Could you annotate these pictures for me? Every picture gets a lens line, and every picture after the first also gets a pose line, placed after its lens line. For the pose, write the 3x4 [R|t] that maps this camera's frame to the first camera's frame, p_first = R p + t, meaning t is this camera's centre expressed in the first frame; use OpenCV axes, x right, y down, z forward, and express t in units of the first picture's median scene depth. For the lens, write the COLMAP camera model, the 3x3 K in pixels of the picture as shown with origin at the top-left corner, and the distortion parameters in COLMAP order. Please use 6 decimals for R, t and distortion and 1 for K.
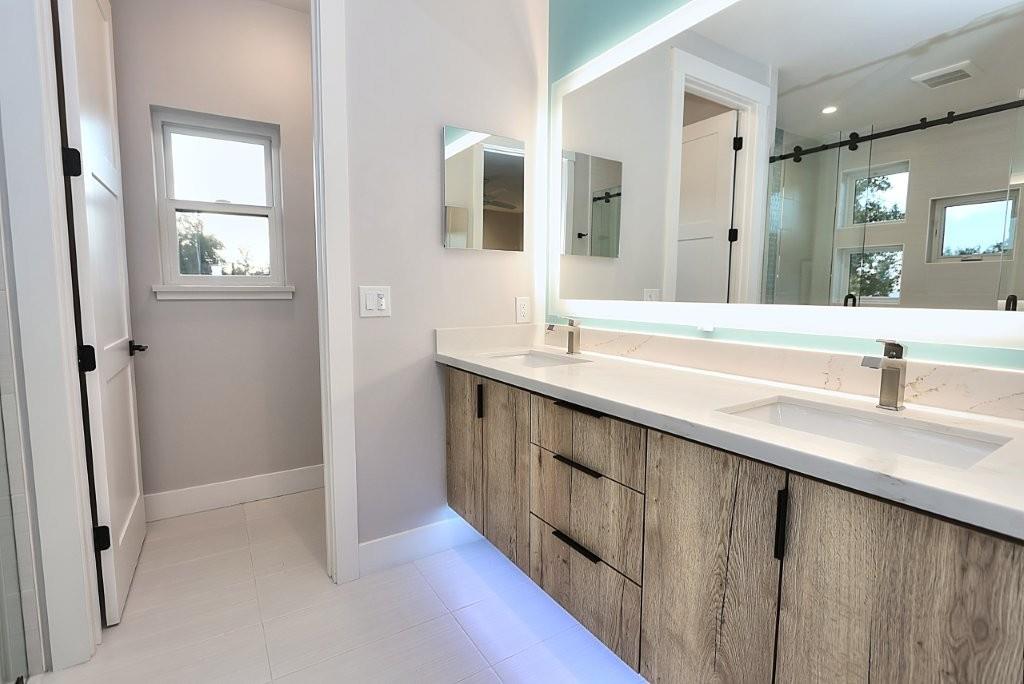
lens RADIAL K [[475.4, 0, 506.2], [0, 475.4, 341.4], [0, 0, 1]] dist [-0.029681, 0.009541]
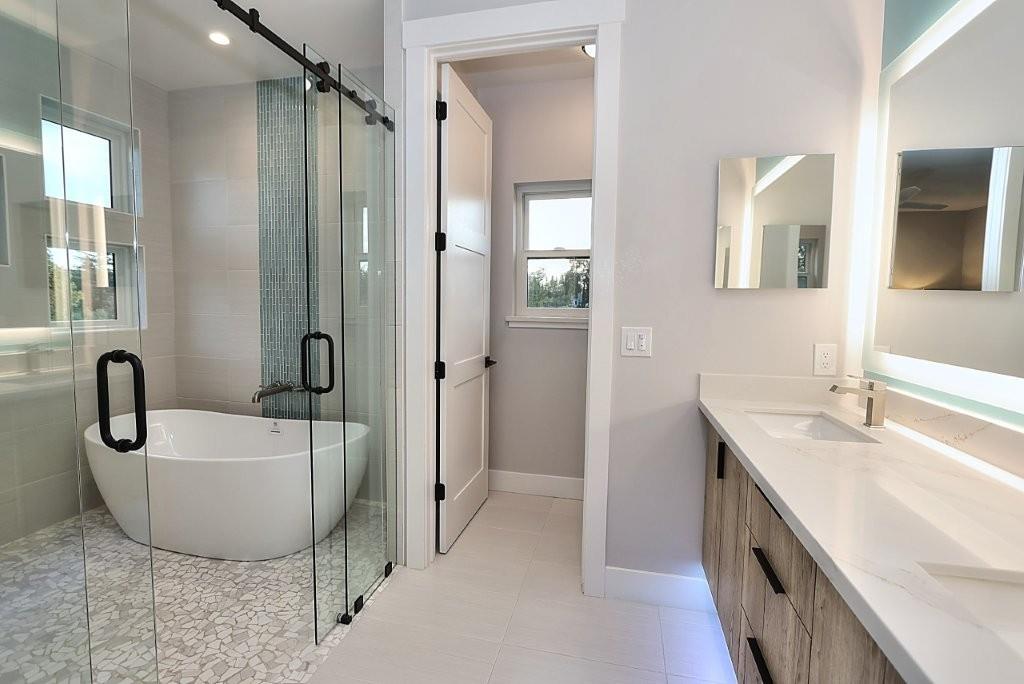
lens RADIAL K [[475.4, 0, 506.2], [0, 475.4, 341.4], [0, 0, 1]] dist [-0.029681, 0.009541]
pose [[0.689776, 0.061727, -0.721387, 0.256809], [-0.084380, 0.996423, 0.004578, -0.060009], [0.719089, 0.057713, 0.692517, 0.063431]]
